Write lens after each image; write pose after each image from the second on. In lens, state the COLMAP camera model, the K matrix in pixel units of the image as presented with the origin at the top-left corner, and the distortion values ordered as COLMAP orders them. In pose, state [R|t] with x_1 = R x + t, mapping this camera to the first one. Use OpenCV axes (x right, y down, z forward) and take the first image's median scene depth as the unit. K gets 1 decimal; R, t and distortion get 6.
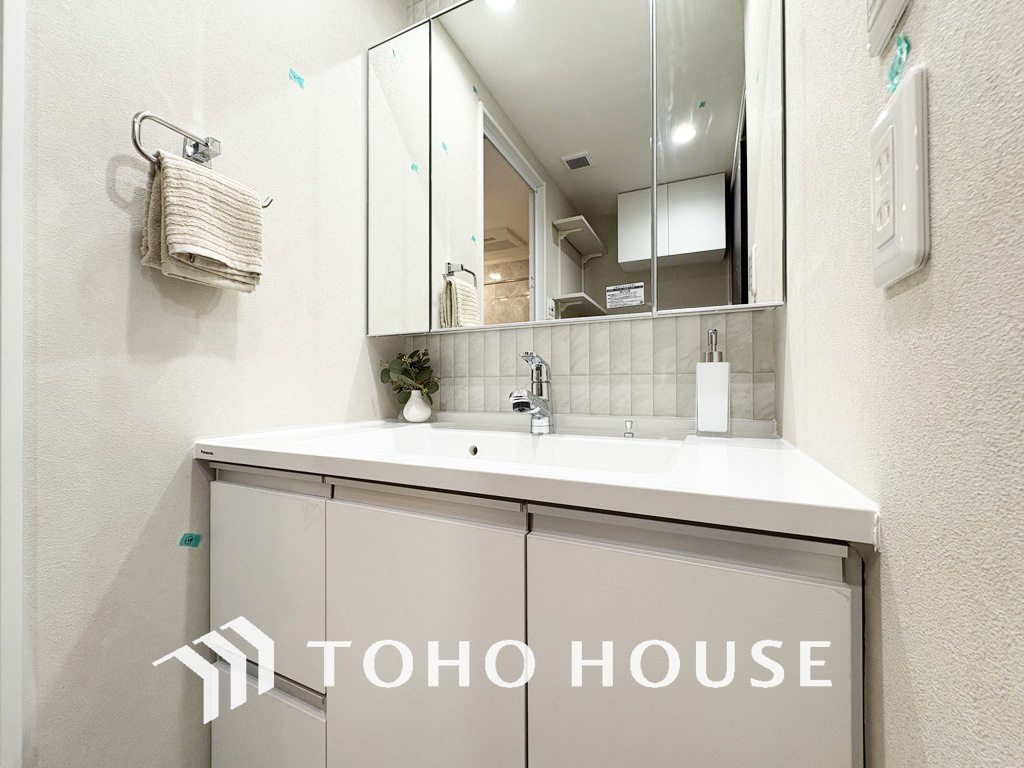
lens RADIAL K [[409.8, 0, 509.7], [0, 409.8, 386.2], [0, 0, 1]] dist [0.008283, -0.000607]
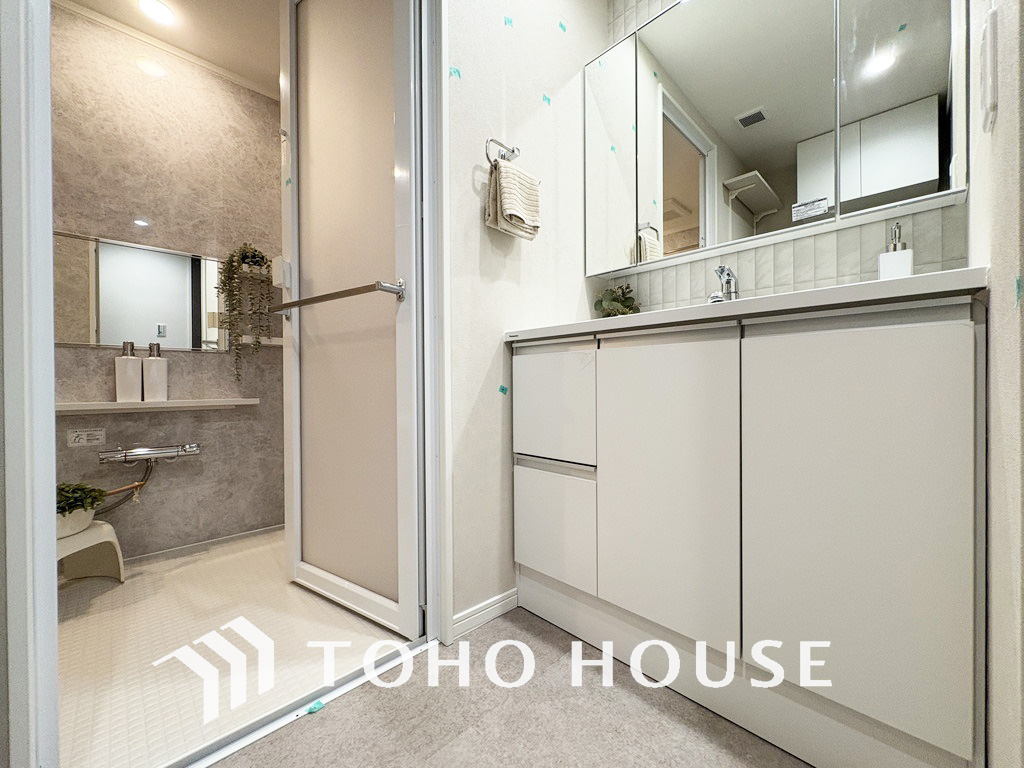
lens RADIAL K [[409.8, 0, 513.6], [0, 409.8, 383.0], [0, 0, 1]] dist [0.008283, -0.000607]
pose [[0.942467, -0.005010, -0.334261, -0.137639], [0.007417, 0.999955, 0.005923, 0.265654], [0.334216, -0.008062, 0.942462, -0.446535]]
